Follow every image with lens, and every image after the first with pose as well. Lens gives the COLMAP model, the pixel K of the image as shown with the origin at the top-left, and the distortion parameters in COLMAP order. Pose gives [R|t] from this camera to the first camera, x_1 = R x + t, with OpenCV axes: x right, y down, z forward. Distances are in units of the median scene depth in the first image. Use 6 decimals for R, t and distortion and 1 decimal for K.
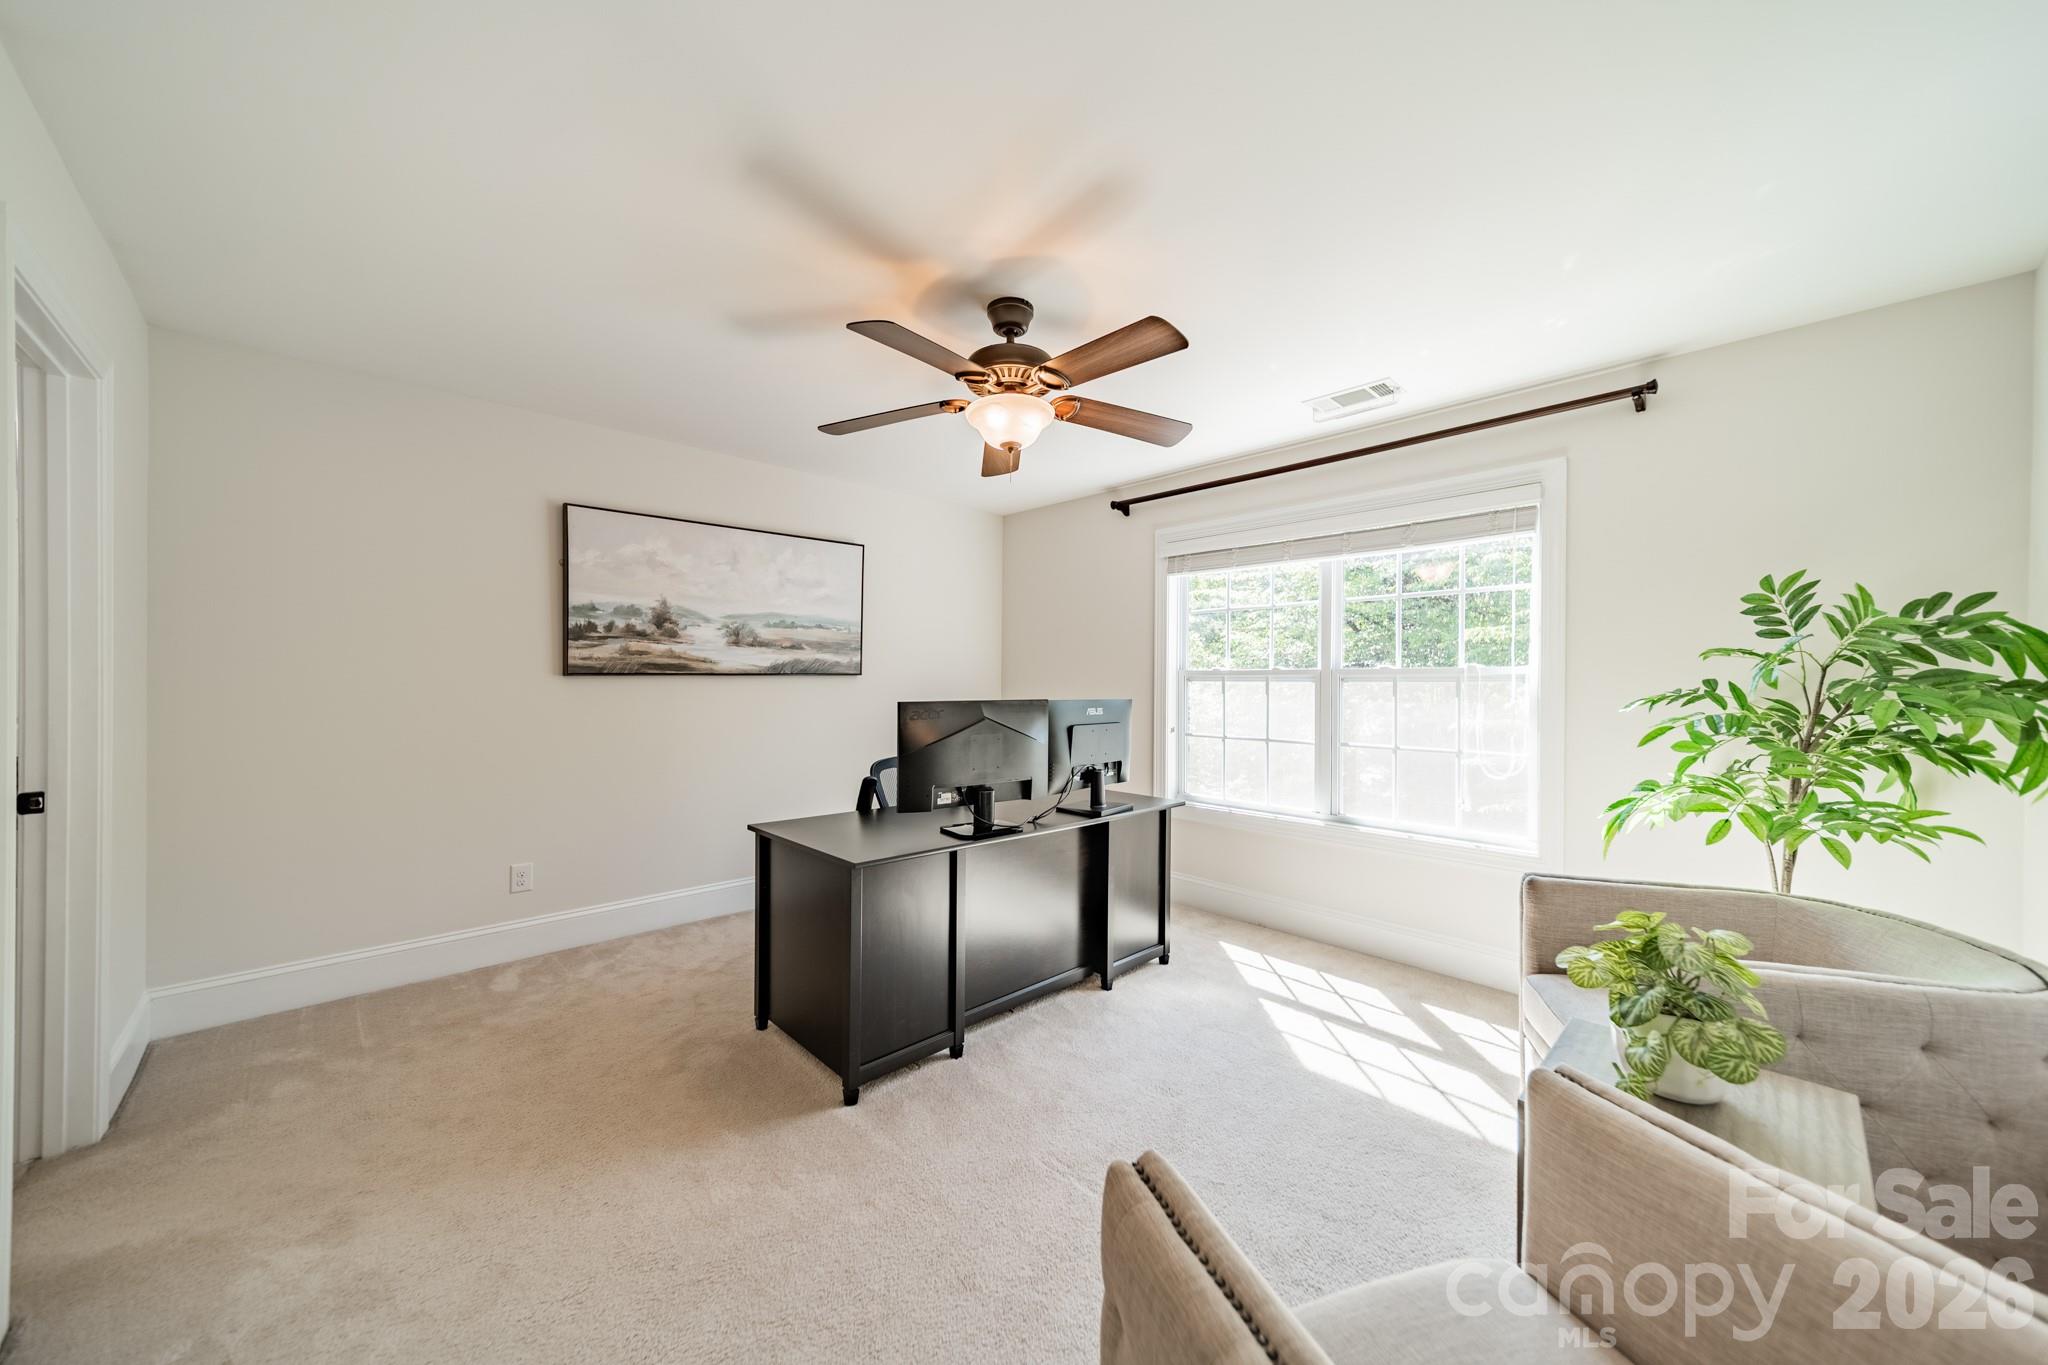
lens RADIAL K [[726.2, 0, 1013.8], [0, 726.2, 683.4], [0, 0, 1]] dist [0.012411, 0.000004]
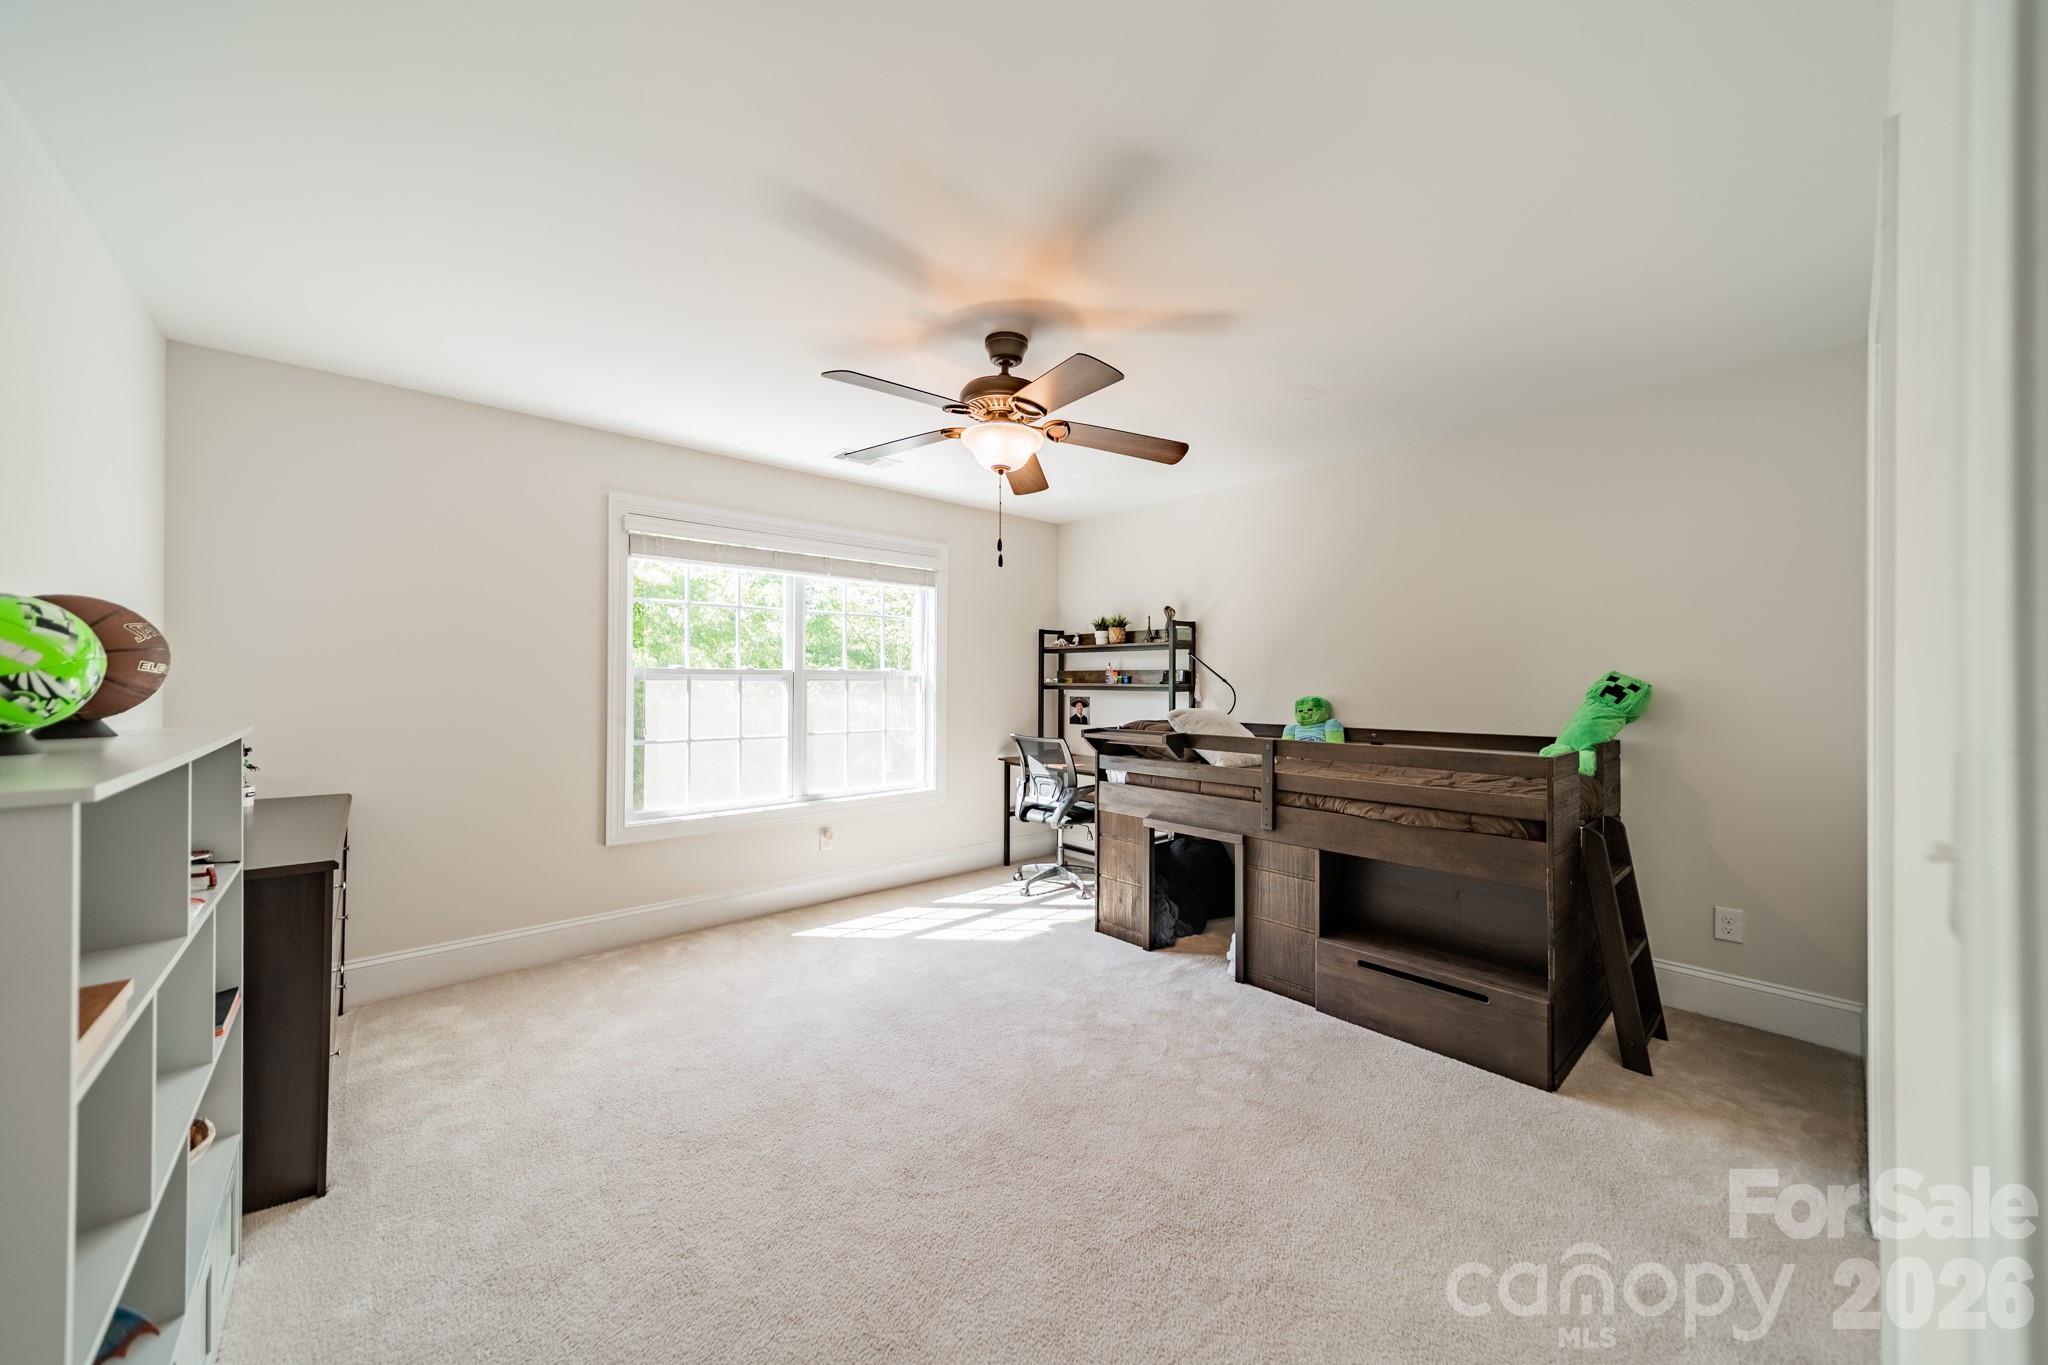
lens RADIAL K [[700.5, 0, 1048.9], [0, 700.5, 677.1], [0, 0, 1]] dist [0.007413, 0.000039]
pose [[0.002919, -0.001618, 0.999994, -0.834365], [-0.009371, 0.999955, 0.001646, -0.018141], [-0.999952, -0.009375, 0.002904, 0.746743]]
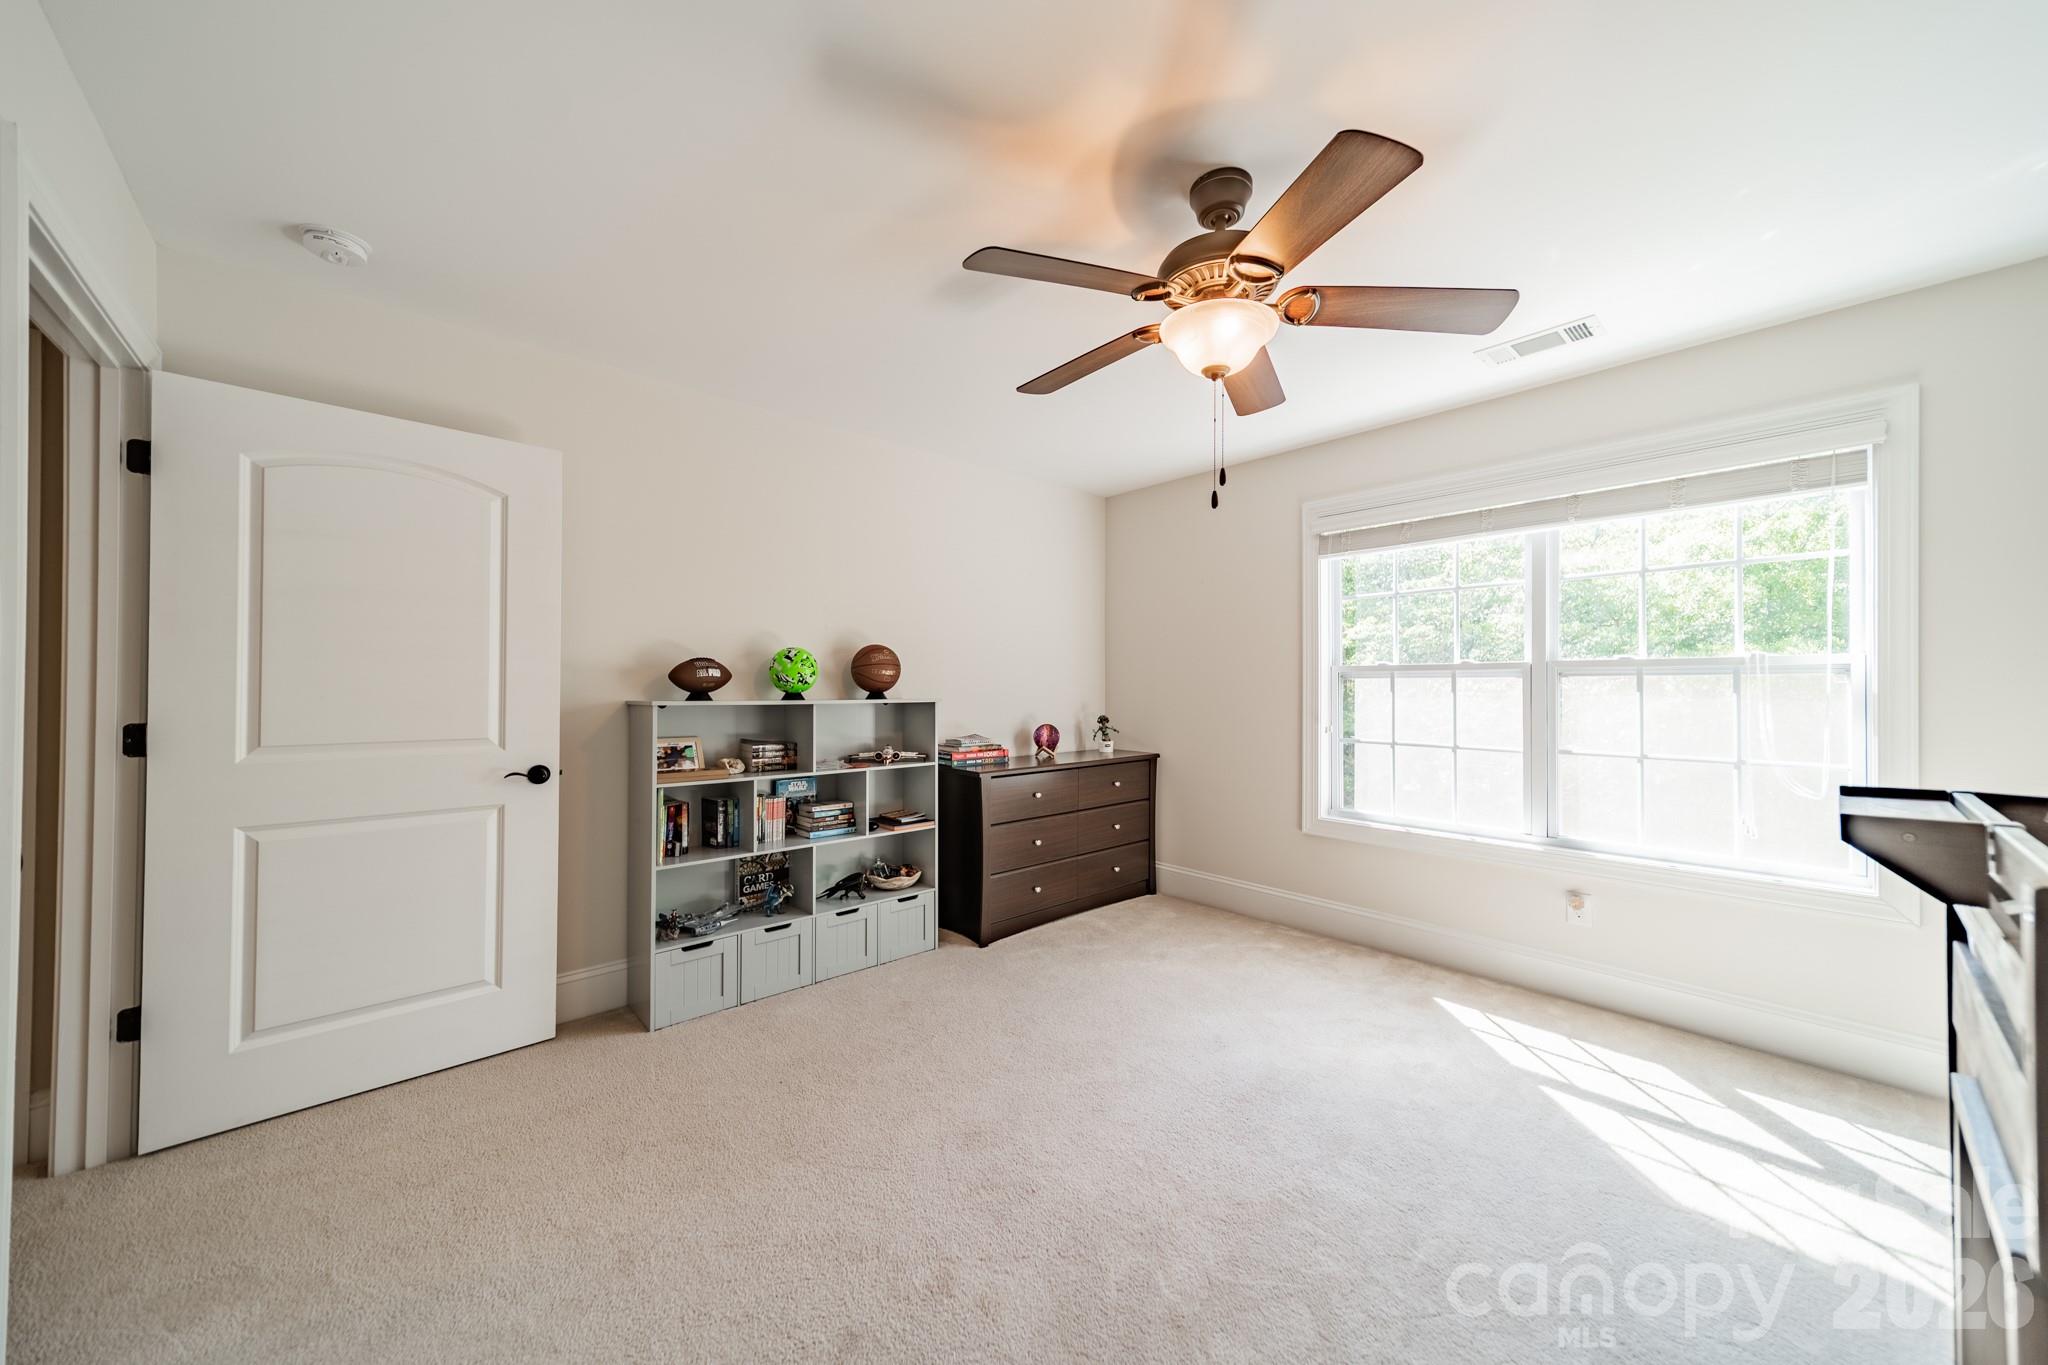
lens RADIAL K [[728.5, 0, 1029.2], [0, 728.5, 683.7], [0, 0, 1]] dist [0.009043, 0.000005]
pose [[0.999950, -0.008604, -0.005041, -0.182039], [0.008601, 0.999963, -0.000548, 0.000827], [0.005045, 0.000505, 0.999987, 0.204006]]
